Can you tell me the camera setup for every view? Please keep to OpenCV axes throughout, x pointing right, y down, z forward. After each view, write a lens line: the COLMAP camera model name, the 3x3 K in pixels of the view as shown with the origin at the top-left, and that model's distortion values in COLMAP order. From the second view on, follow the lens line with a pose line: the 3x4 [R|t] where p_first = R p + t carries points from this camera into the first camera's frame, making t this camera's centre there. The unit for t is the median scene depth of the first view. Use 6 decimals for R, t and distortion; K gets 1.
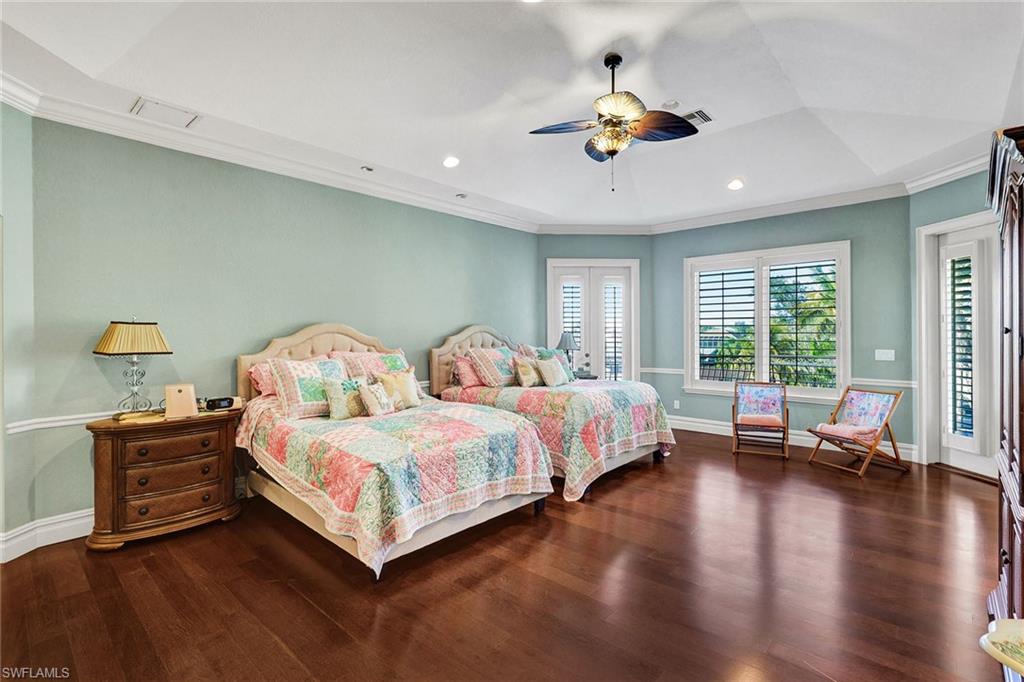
lens RADIAL K [[475.2, 0, 508.2], [0, 475.2, 334.3], [0, 0, 1]] dist [0.001784, 0.000150]
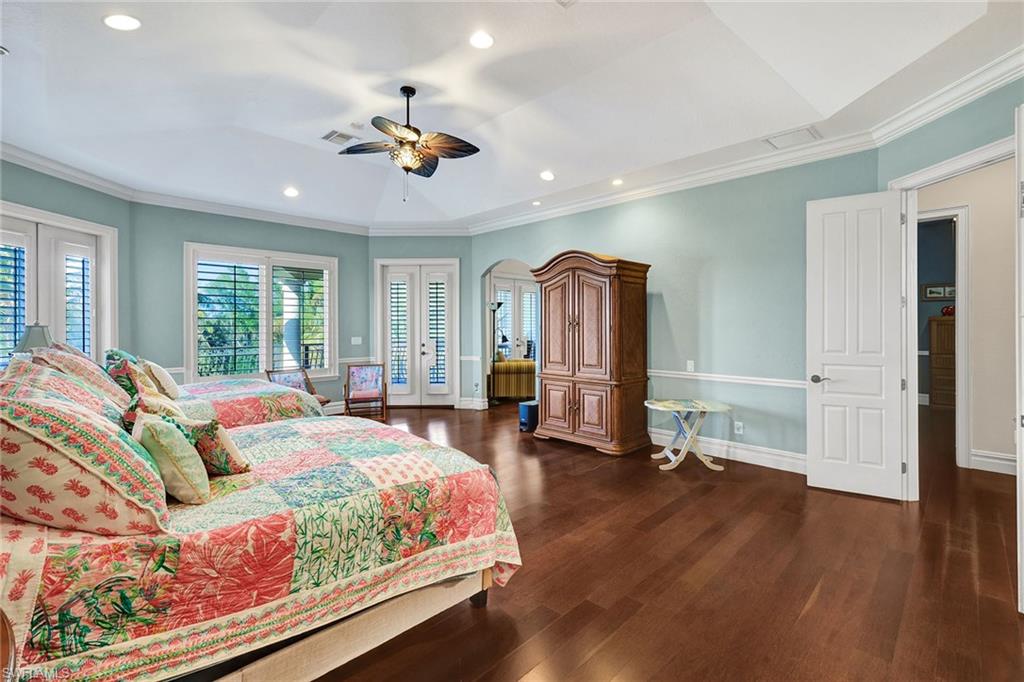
lens RADIAL K [[450.5, 0, 510.1], [0, 450.5, 323.1], [0, 0, 1]] dist [0.004235, 0.000360]
pose [[0.039531, 0.008546, 0.999182, -0.619023], [0.007534, 0.999932, -0.008851, 0.005227], [-0.999190, 0.007878, 0.039464, 0.506286]]
